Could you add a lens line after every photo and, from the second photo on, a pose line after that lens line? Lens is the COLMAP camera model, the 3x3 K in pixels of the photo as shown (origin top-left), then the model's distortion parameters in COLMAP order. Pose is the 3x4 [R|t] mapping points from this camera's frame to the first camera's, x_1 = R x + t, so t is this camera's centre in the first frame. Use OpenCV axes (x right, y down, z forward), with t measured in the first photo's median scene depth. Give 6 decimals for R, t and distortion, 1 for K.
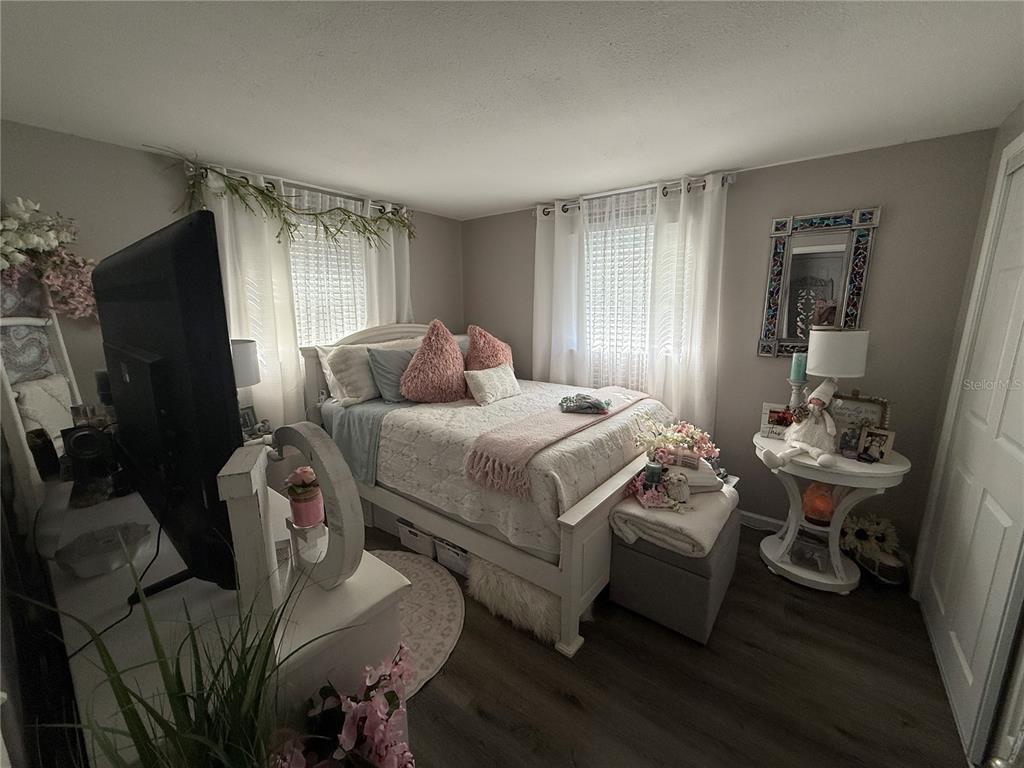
lens RADIAL K [[407.1, 0, 509.8], [0, 407.1, 383.6], [0, 0, 1]] dist [0.010013, 0.000097]
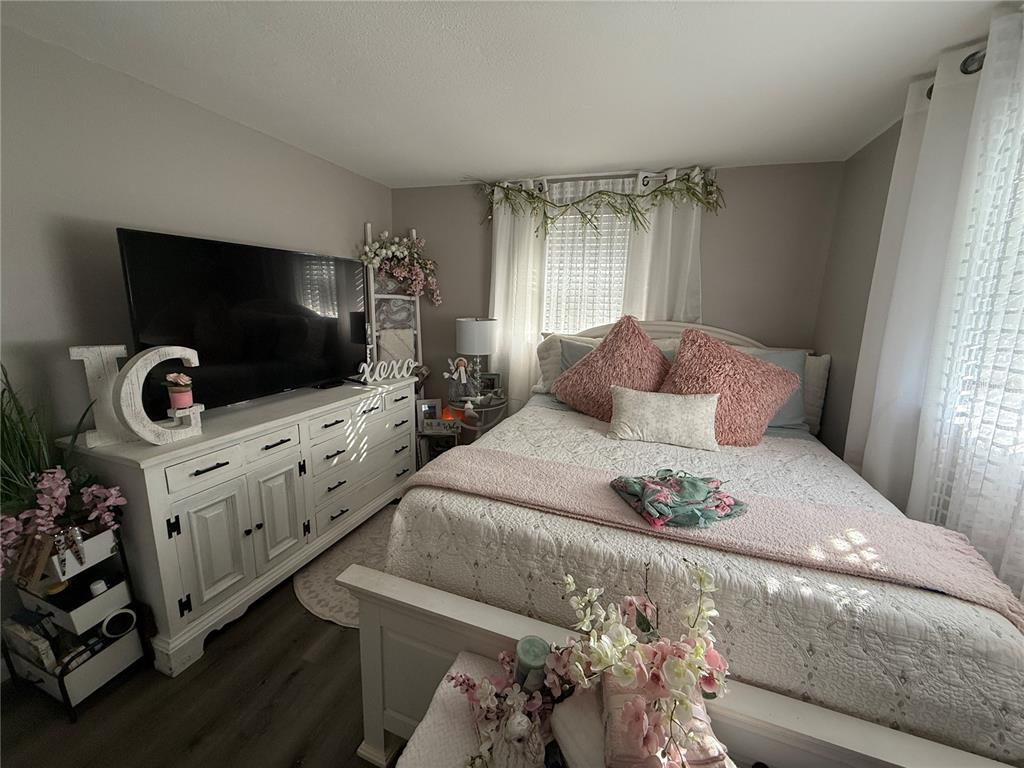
lens RADIAL K [[407.1, 0, 510.5], [0, 407.1, 379.4], [0, 0, 1]] dist [0.010013, 0.000097]
pose [[0.320592, 0.194914, -0.926946, 0.541106], [-0.219448, 0.967258, 0.127492, -0.098576], [0.921446, 0.162543, 0.352869, 0.632529]]
